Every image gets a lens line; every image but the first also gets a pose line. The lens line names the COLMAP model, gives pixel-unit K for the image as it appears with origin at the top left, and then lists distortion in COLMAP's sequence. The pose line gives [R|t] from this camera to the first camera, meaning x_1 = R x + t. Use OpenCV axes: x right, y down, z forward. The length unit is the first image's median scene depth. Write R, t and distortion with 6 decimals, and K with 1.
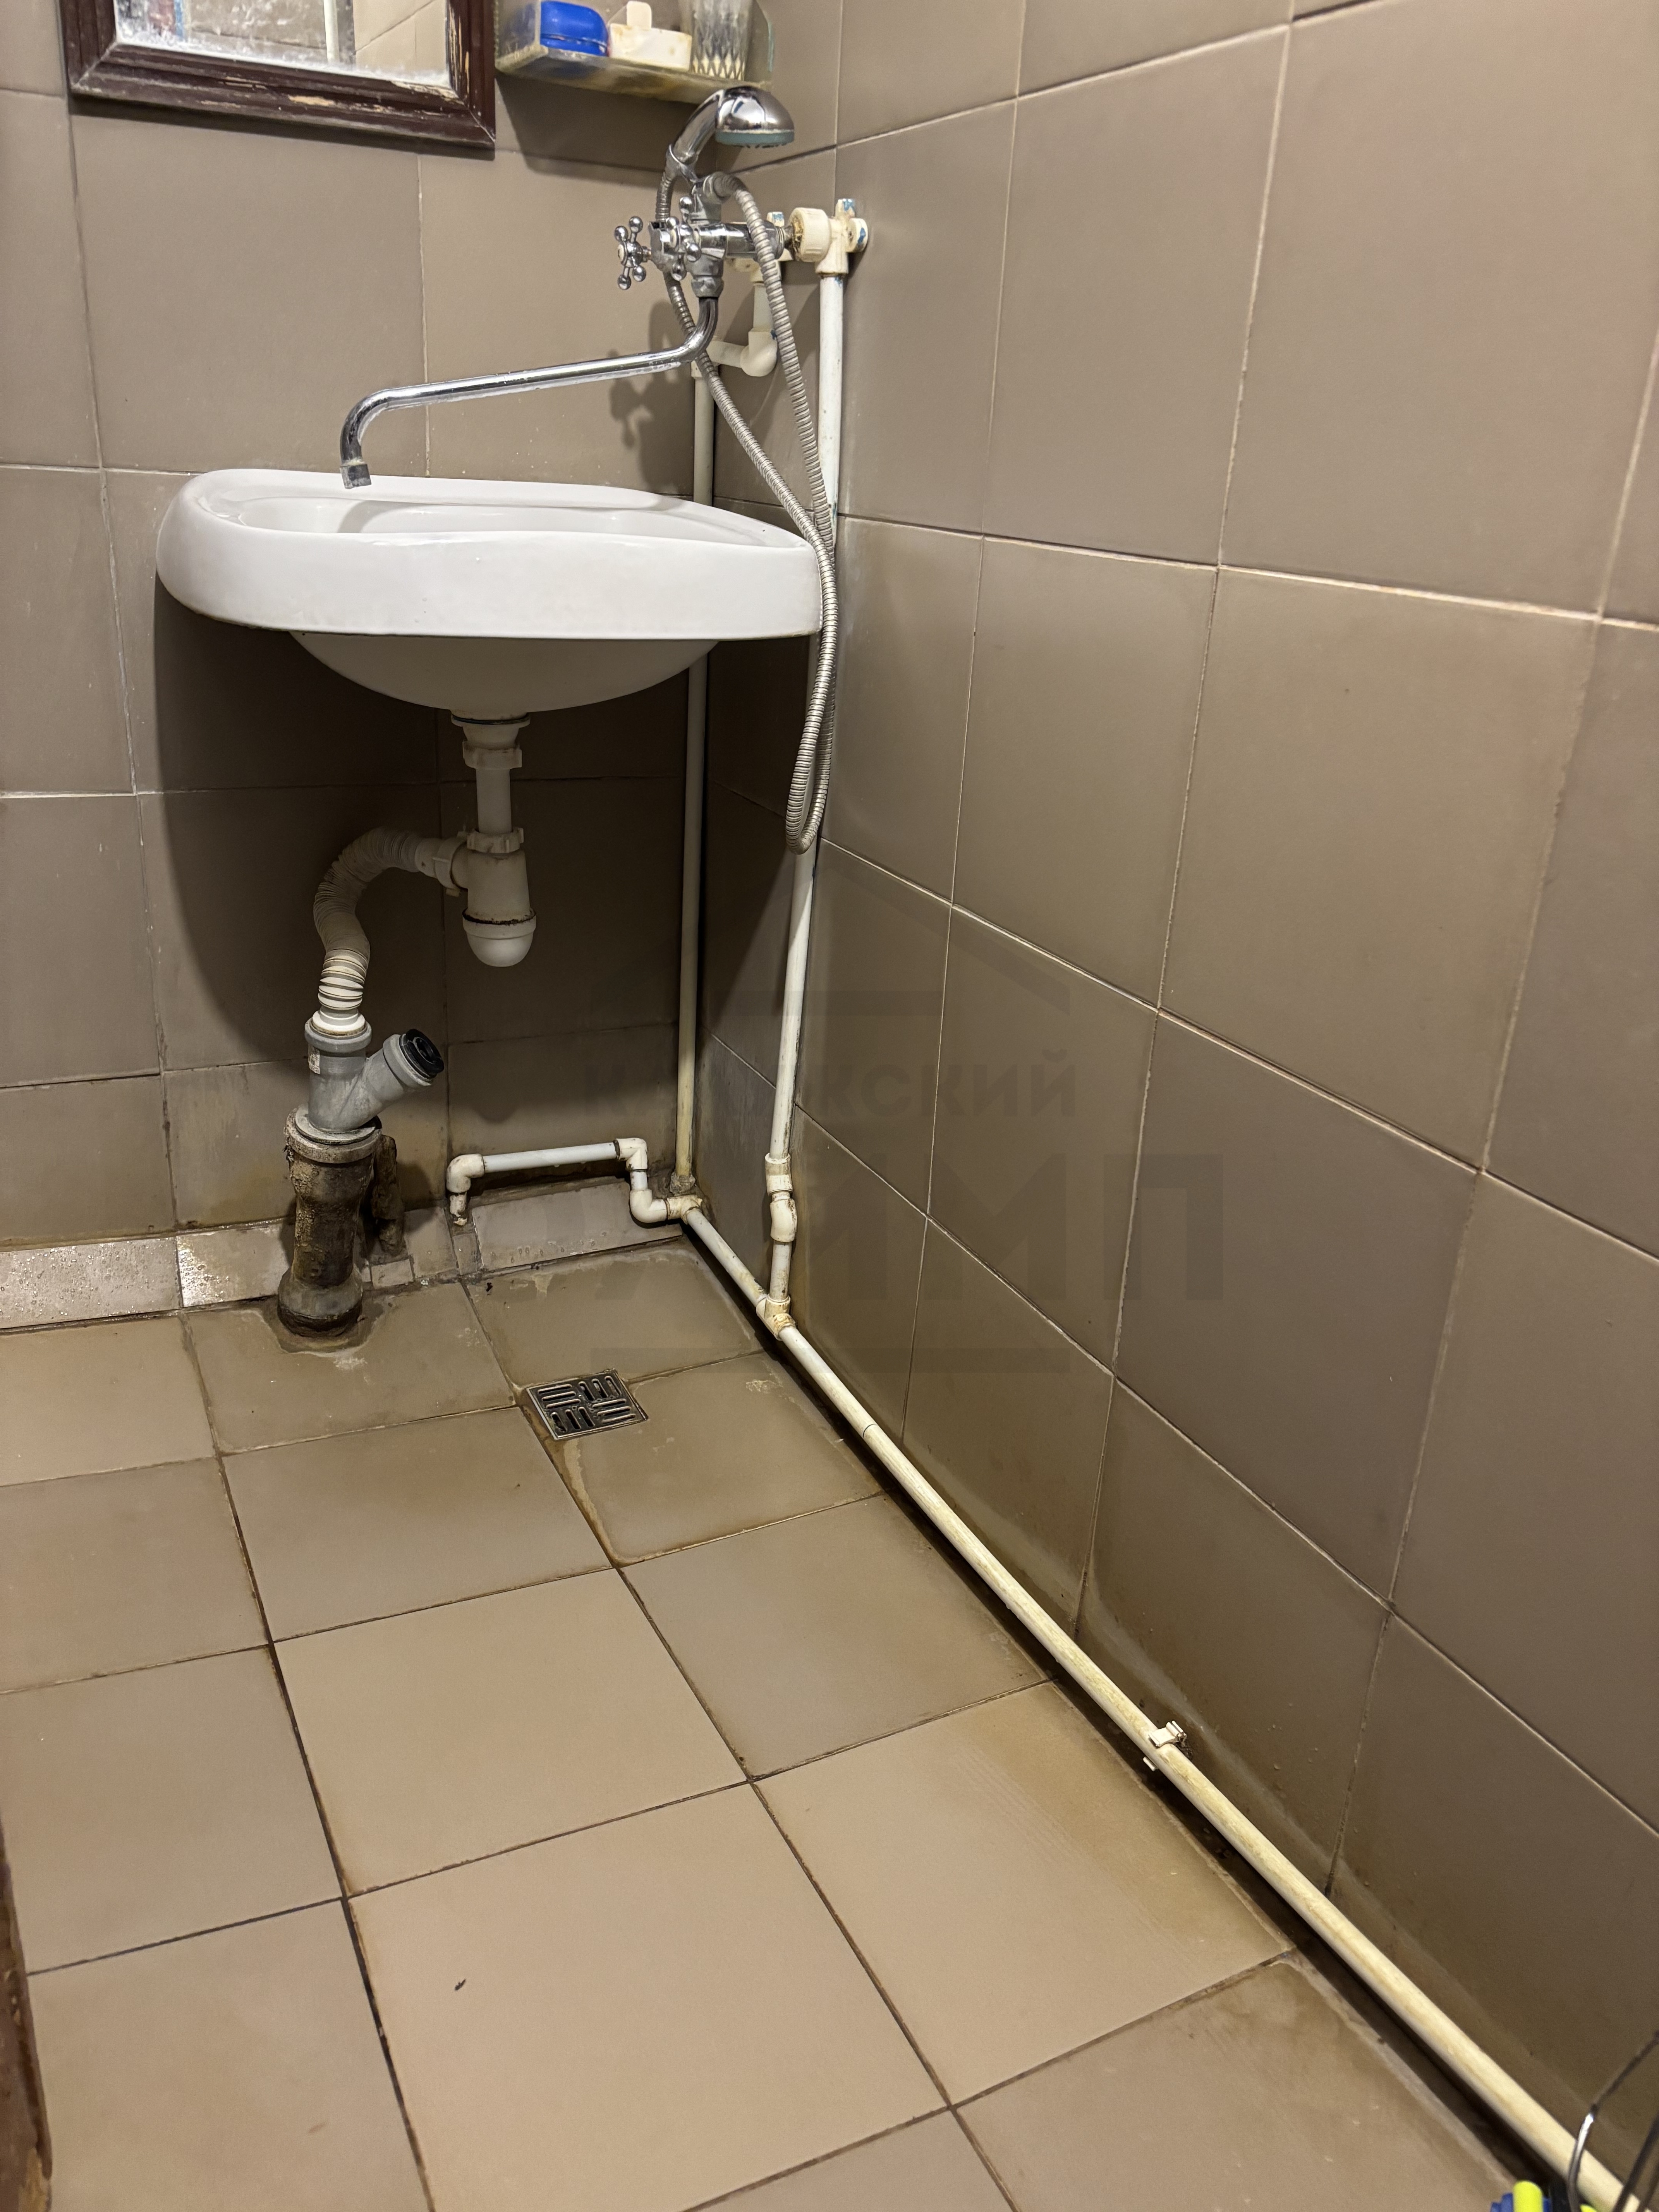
lens RADIAL K [[1678.1, 0, 827.6], [0, 1678.1, 1093.8], [0, 0, 1]] dist [0.041515, -0.045150]
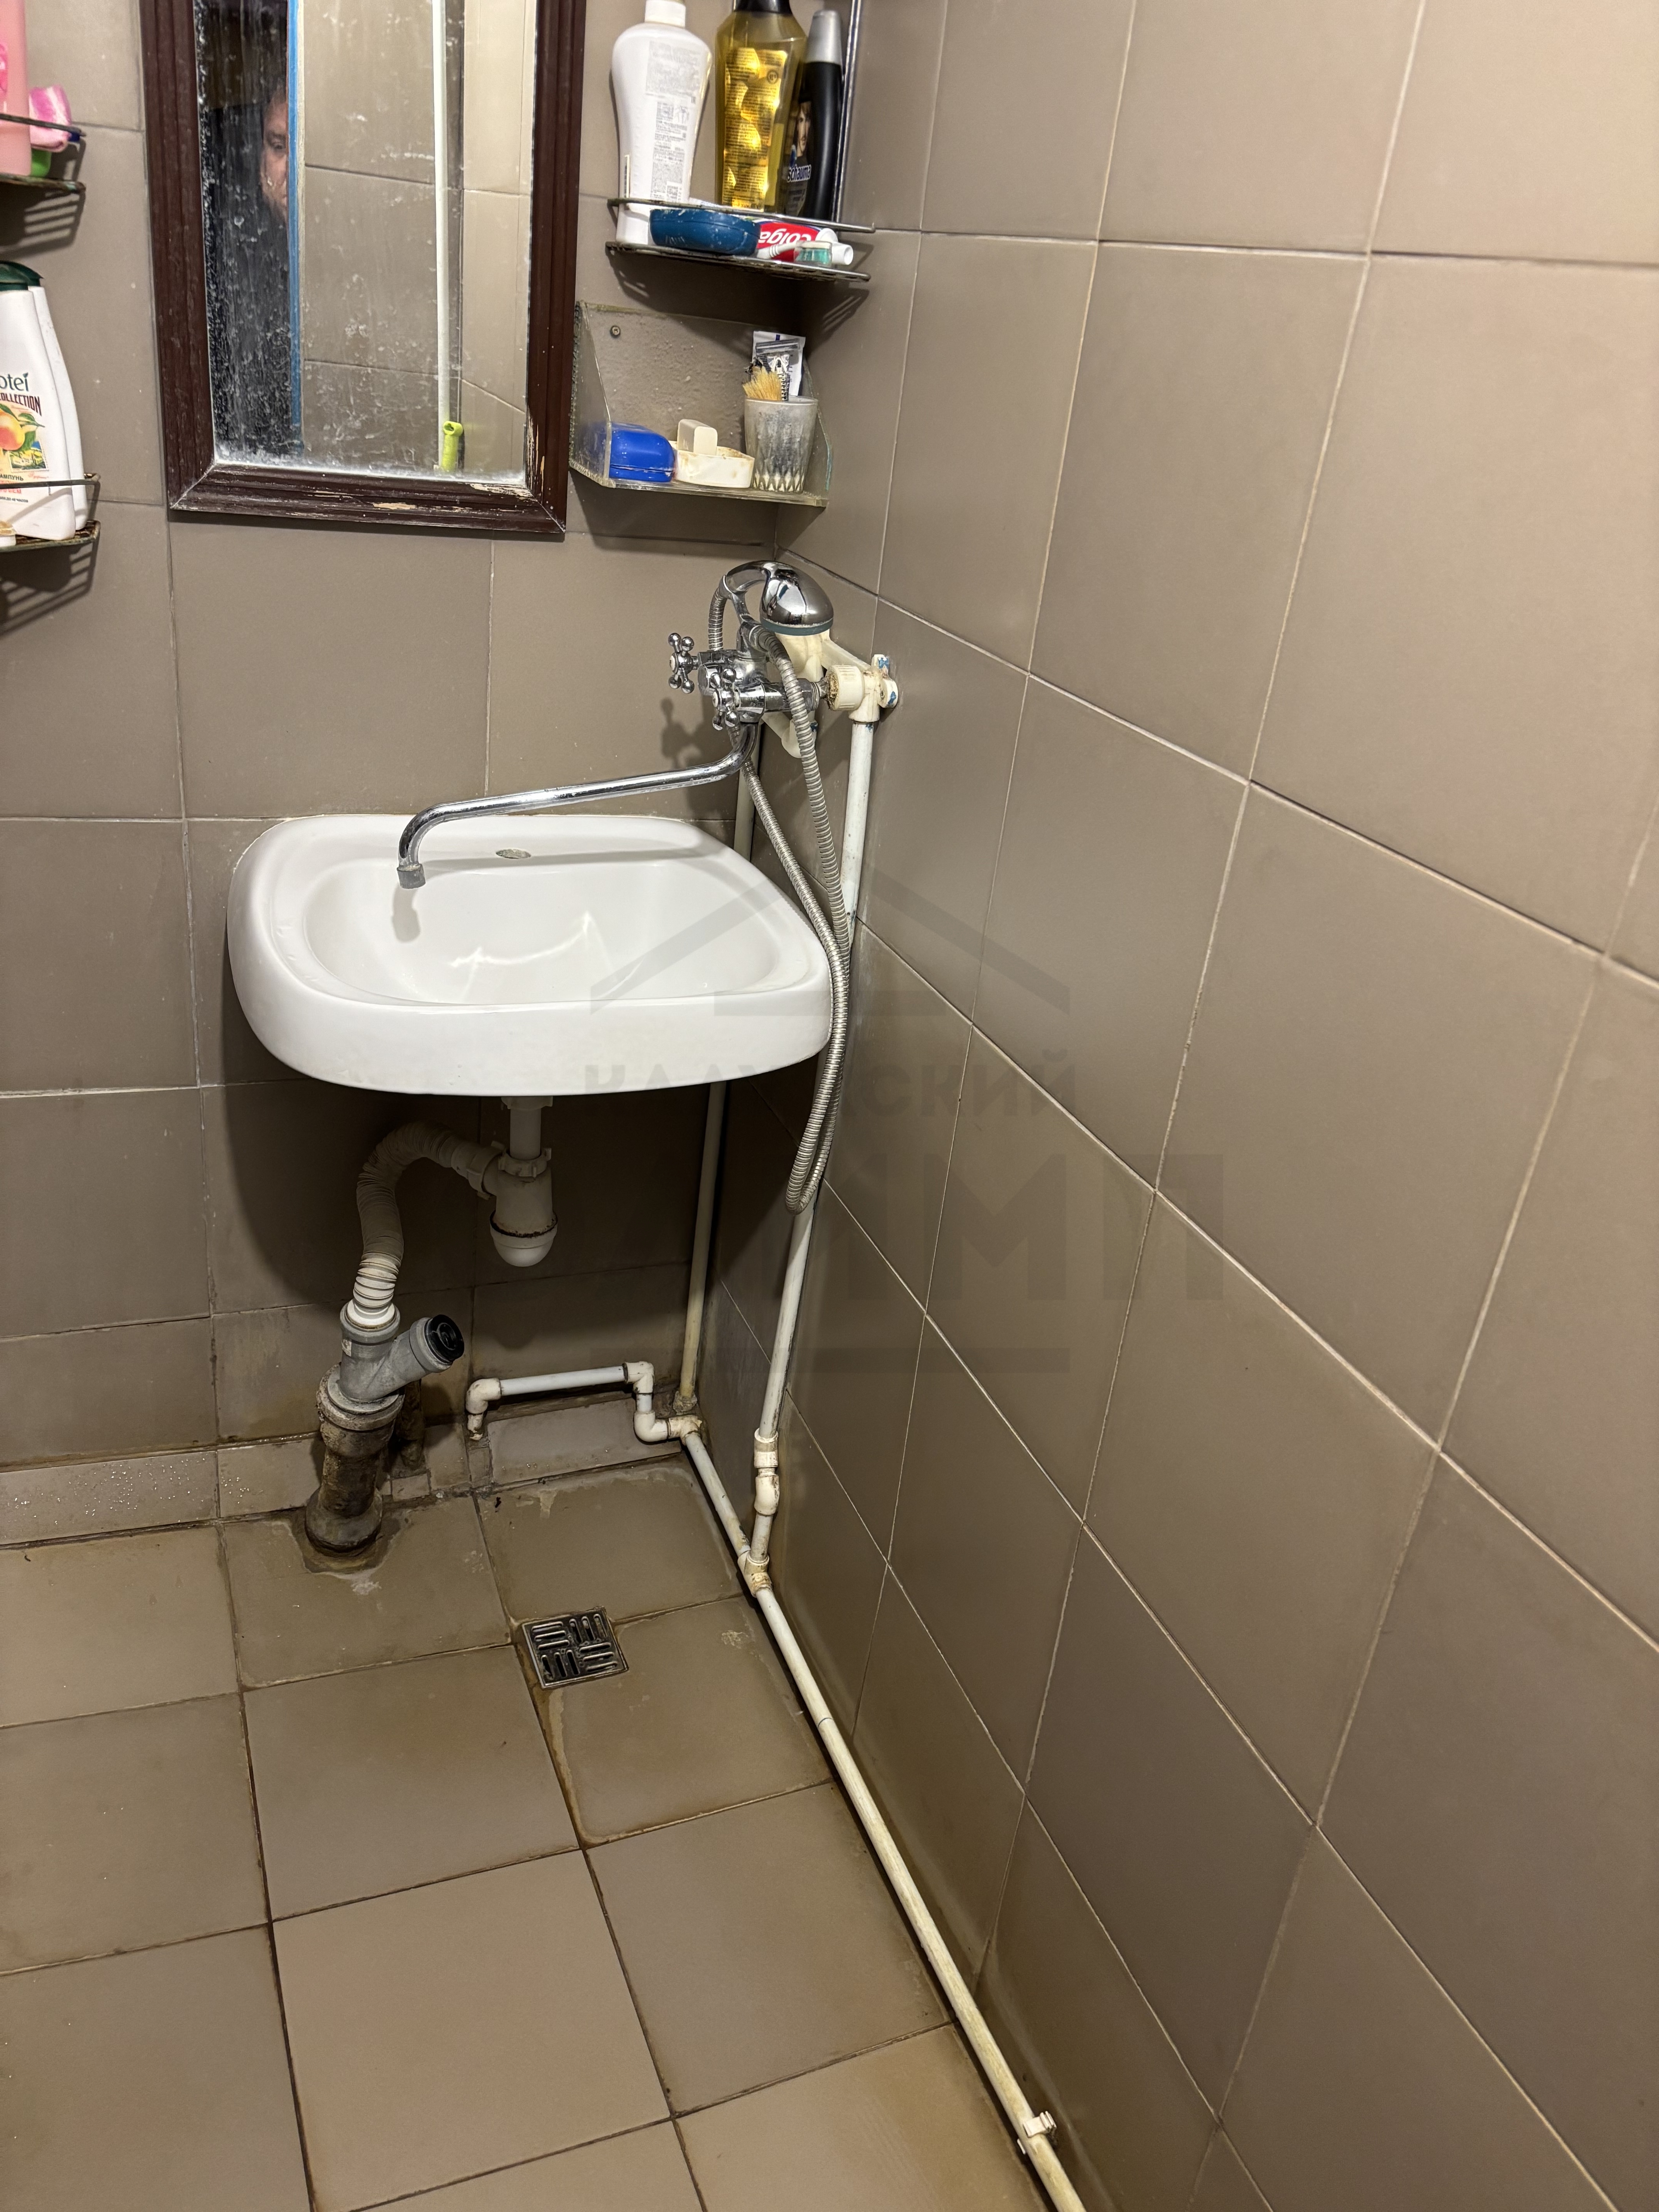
lens RADIAL K [[1678.1, 0, 832.4], [0, 1678.1, 1090.9], [0, 0, 1]] dist [0.041515, -0.045150]
pose [[0.996121, 0.081705, -0.032667, 0.035124], [-0.079193, 0.994260, 0.071936, -0.310818], [0.038357, -0.069070, 0.996874, -0.075397]]
